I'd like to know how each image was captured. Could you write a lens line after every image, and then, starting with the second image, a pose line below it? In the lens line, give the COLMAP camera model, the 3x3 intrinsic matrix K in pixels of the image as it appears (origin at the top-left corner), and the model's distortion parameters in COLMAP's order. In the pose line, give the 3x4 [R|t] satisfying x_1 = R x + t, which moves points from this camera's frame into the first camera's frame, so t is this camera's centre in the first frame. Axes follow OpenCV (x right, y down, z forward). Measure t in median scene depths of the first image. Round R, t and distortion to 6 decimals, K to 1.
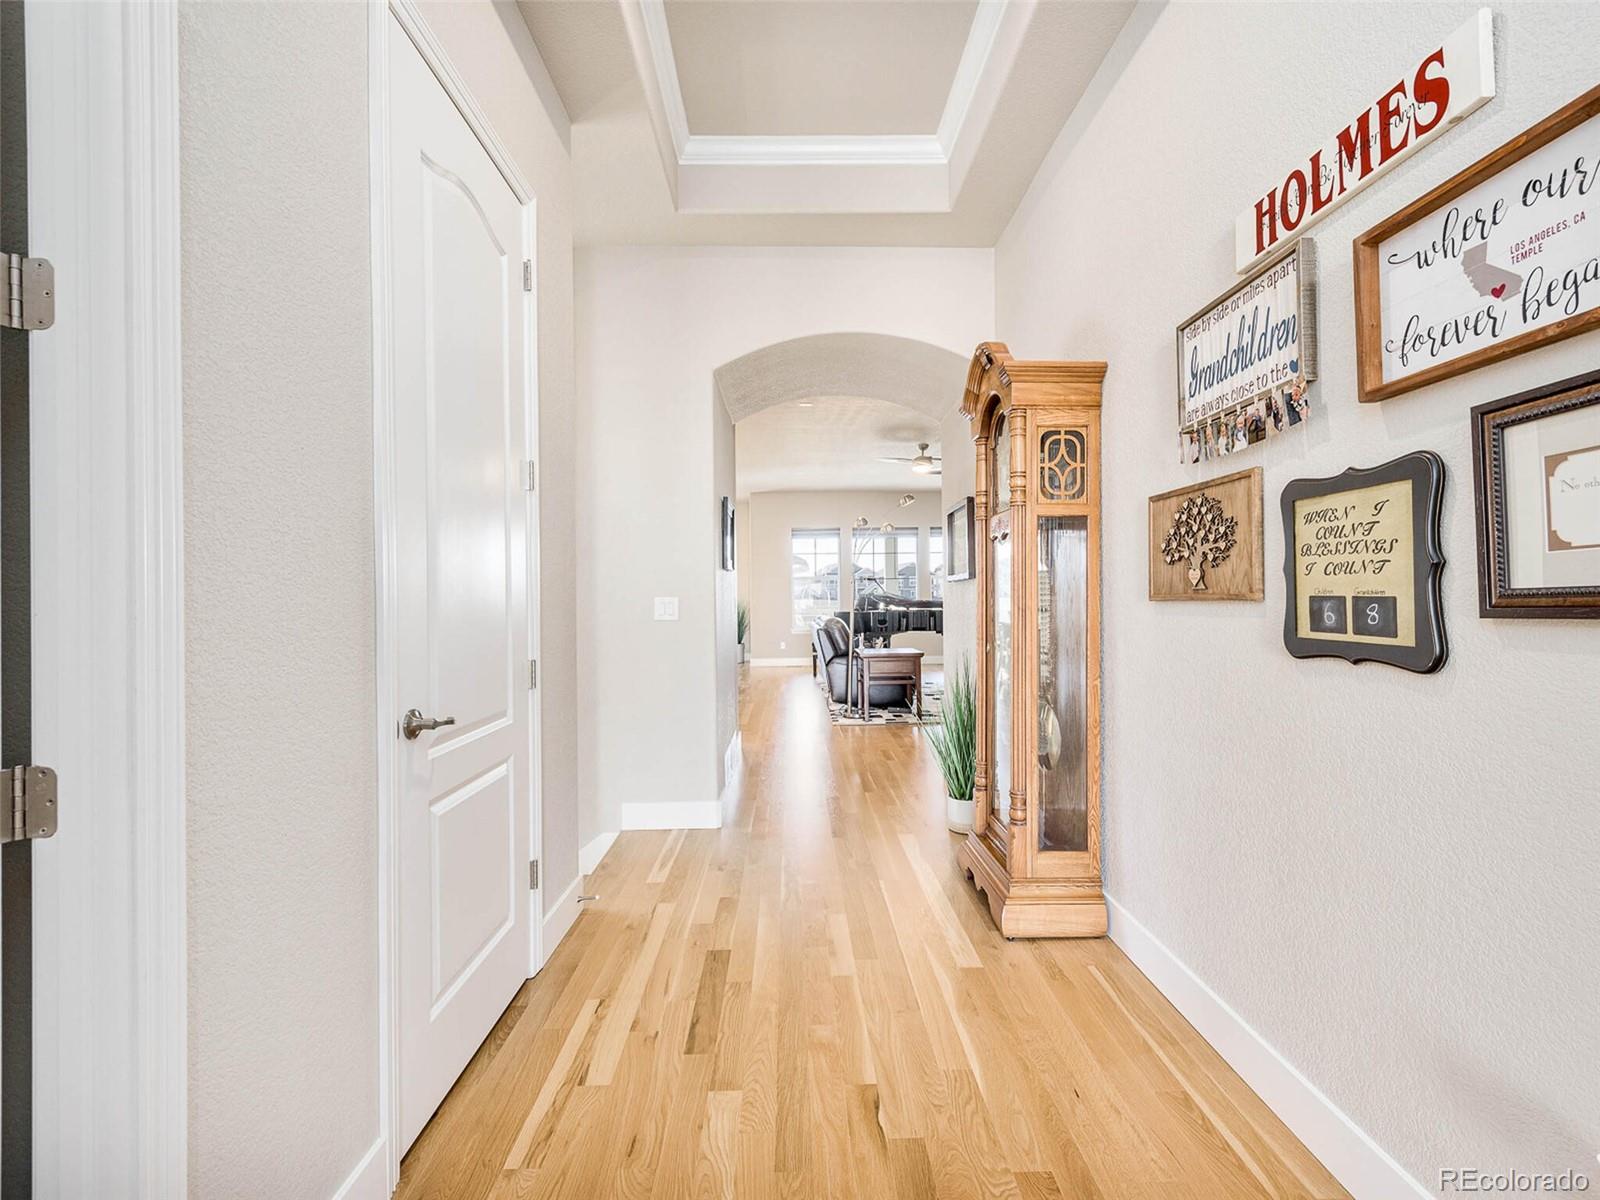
lens RADIAL K [[706.2, 0, 804.3], [0, 706.2, 596.3], [0, 0, 1]] dist [0.032101, -0.000215]
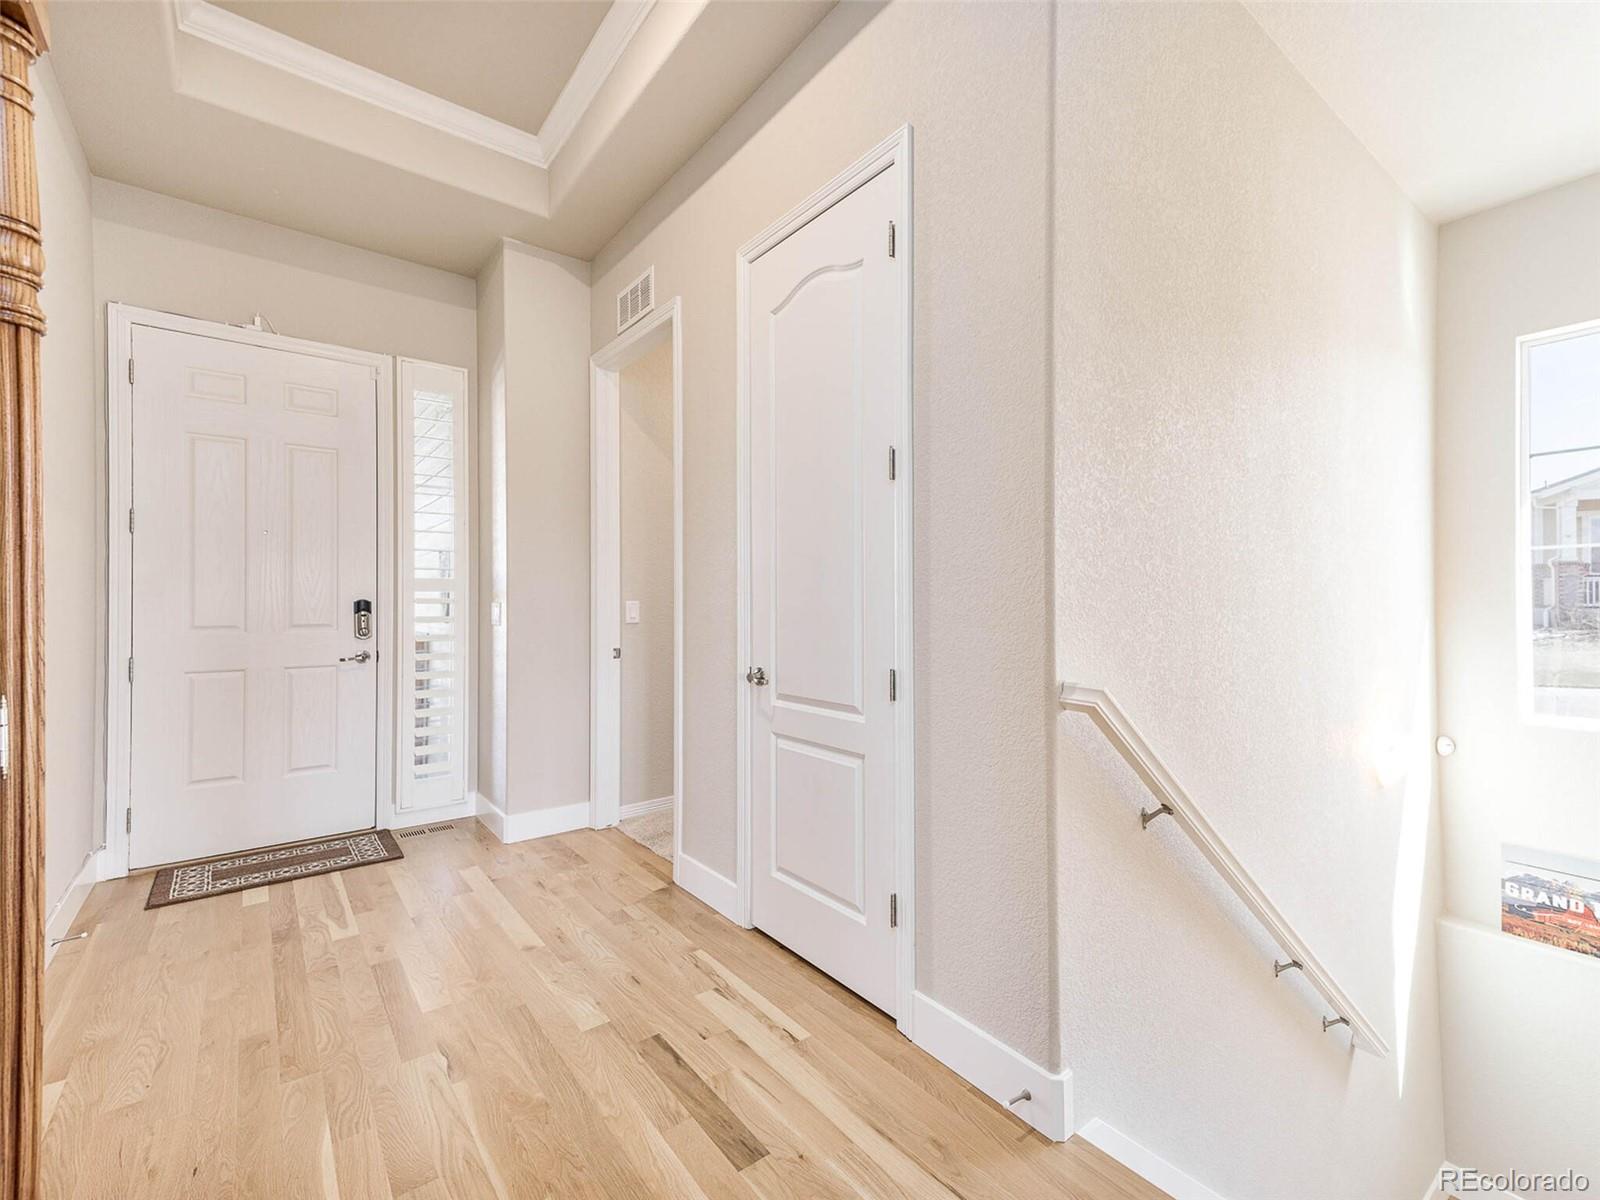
lens RADIAL K [[706.2, 0, 804.3], [0, 706.2, 596.3], [0, 0, 1]] dist [0.032101, -0.000215]
pose [[-0.804250, 0.009085, -0.594222, 0.270211], [0.012206, 0.999925, -0.001233, -0.000953], [0.594166, -0.008245, -0.804300, 1.908115]]
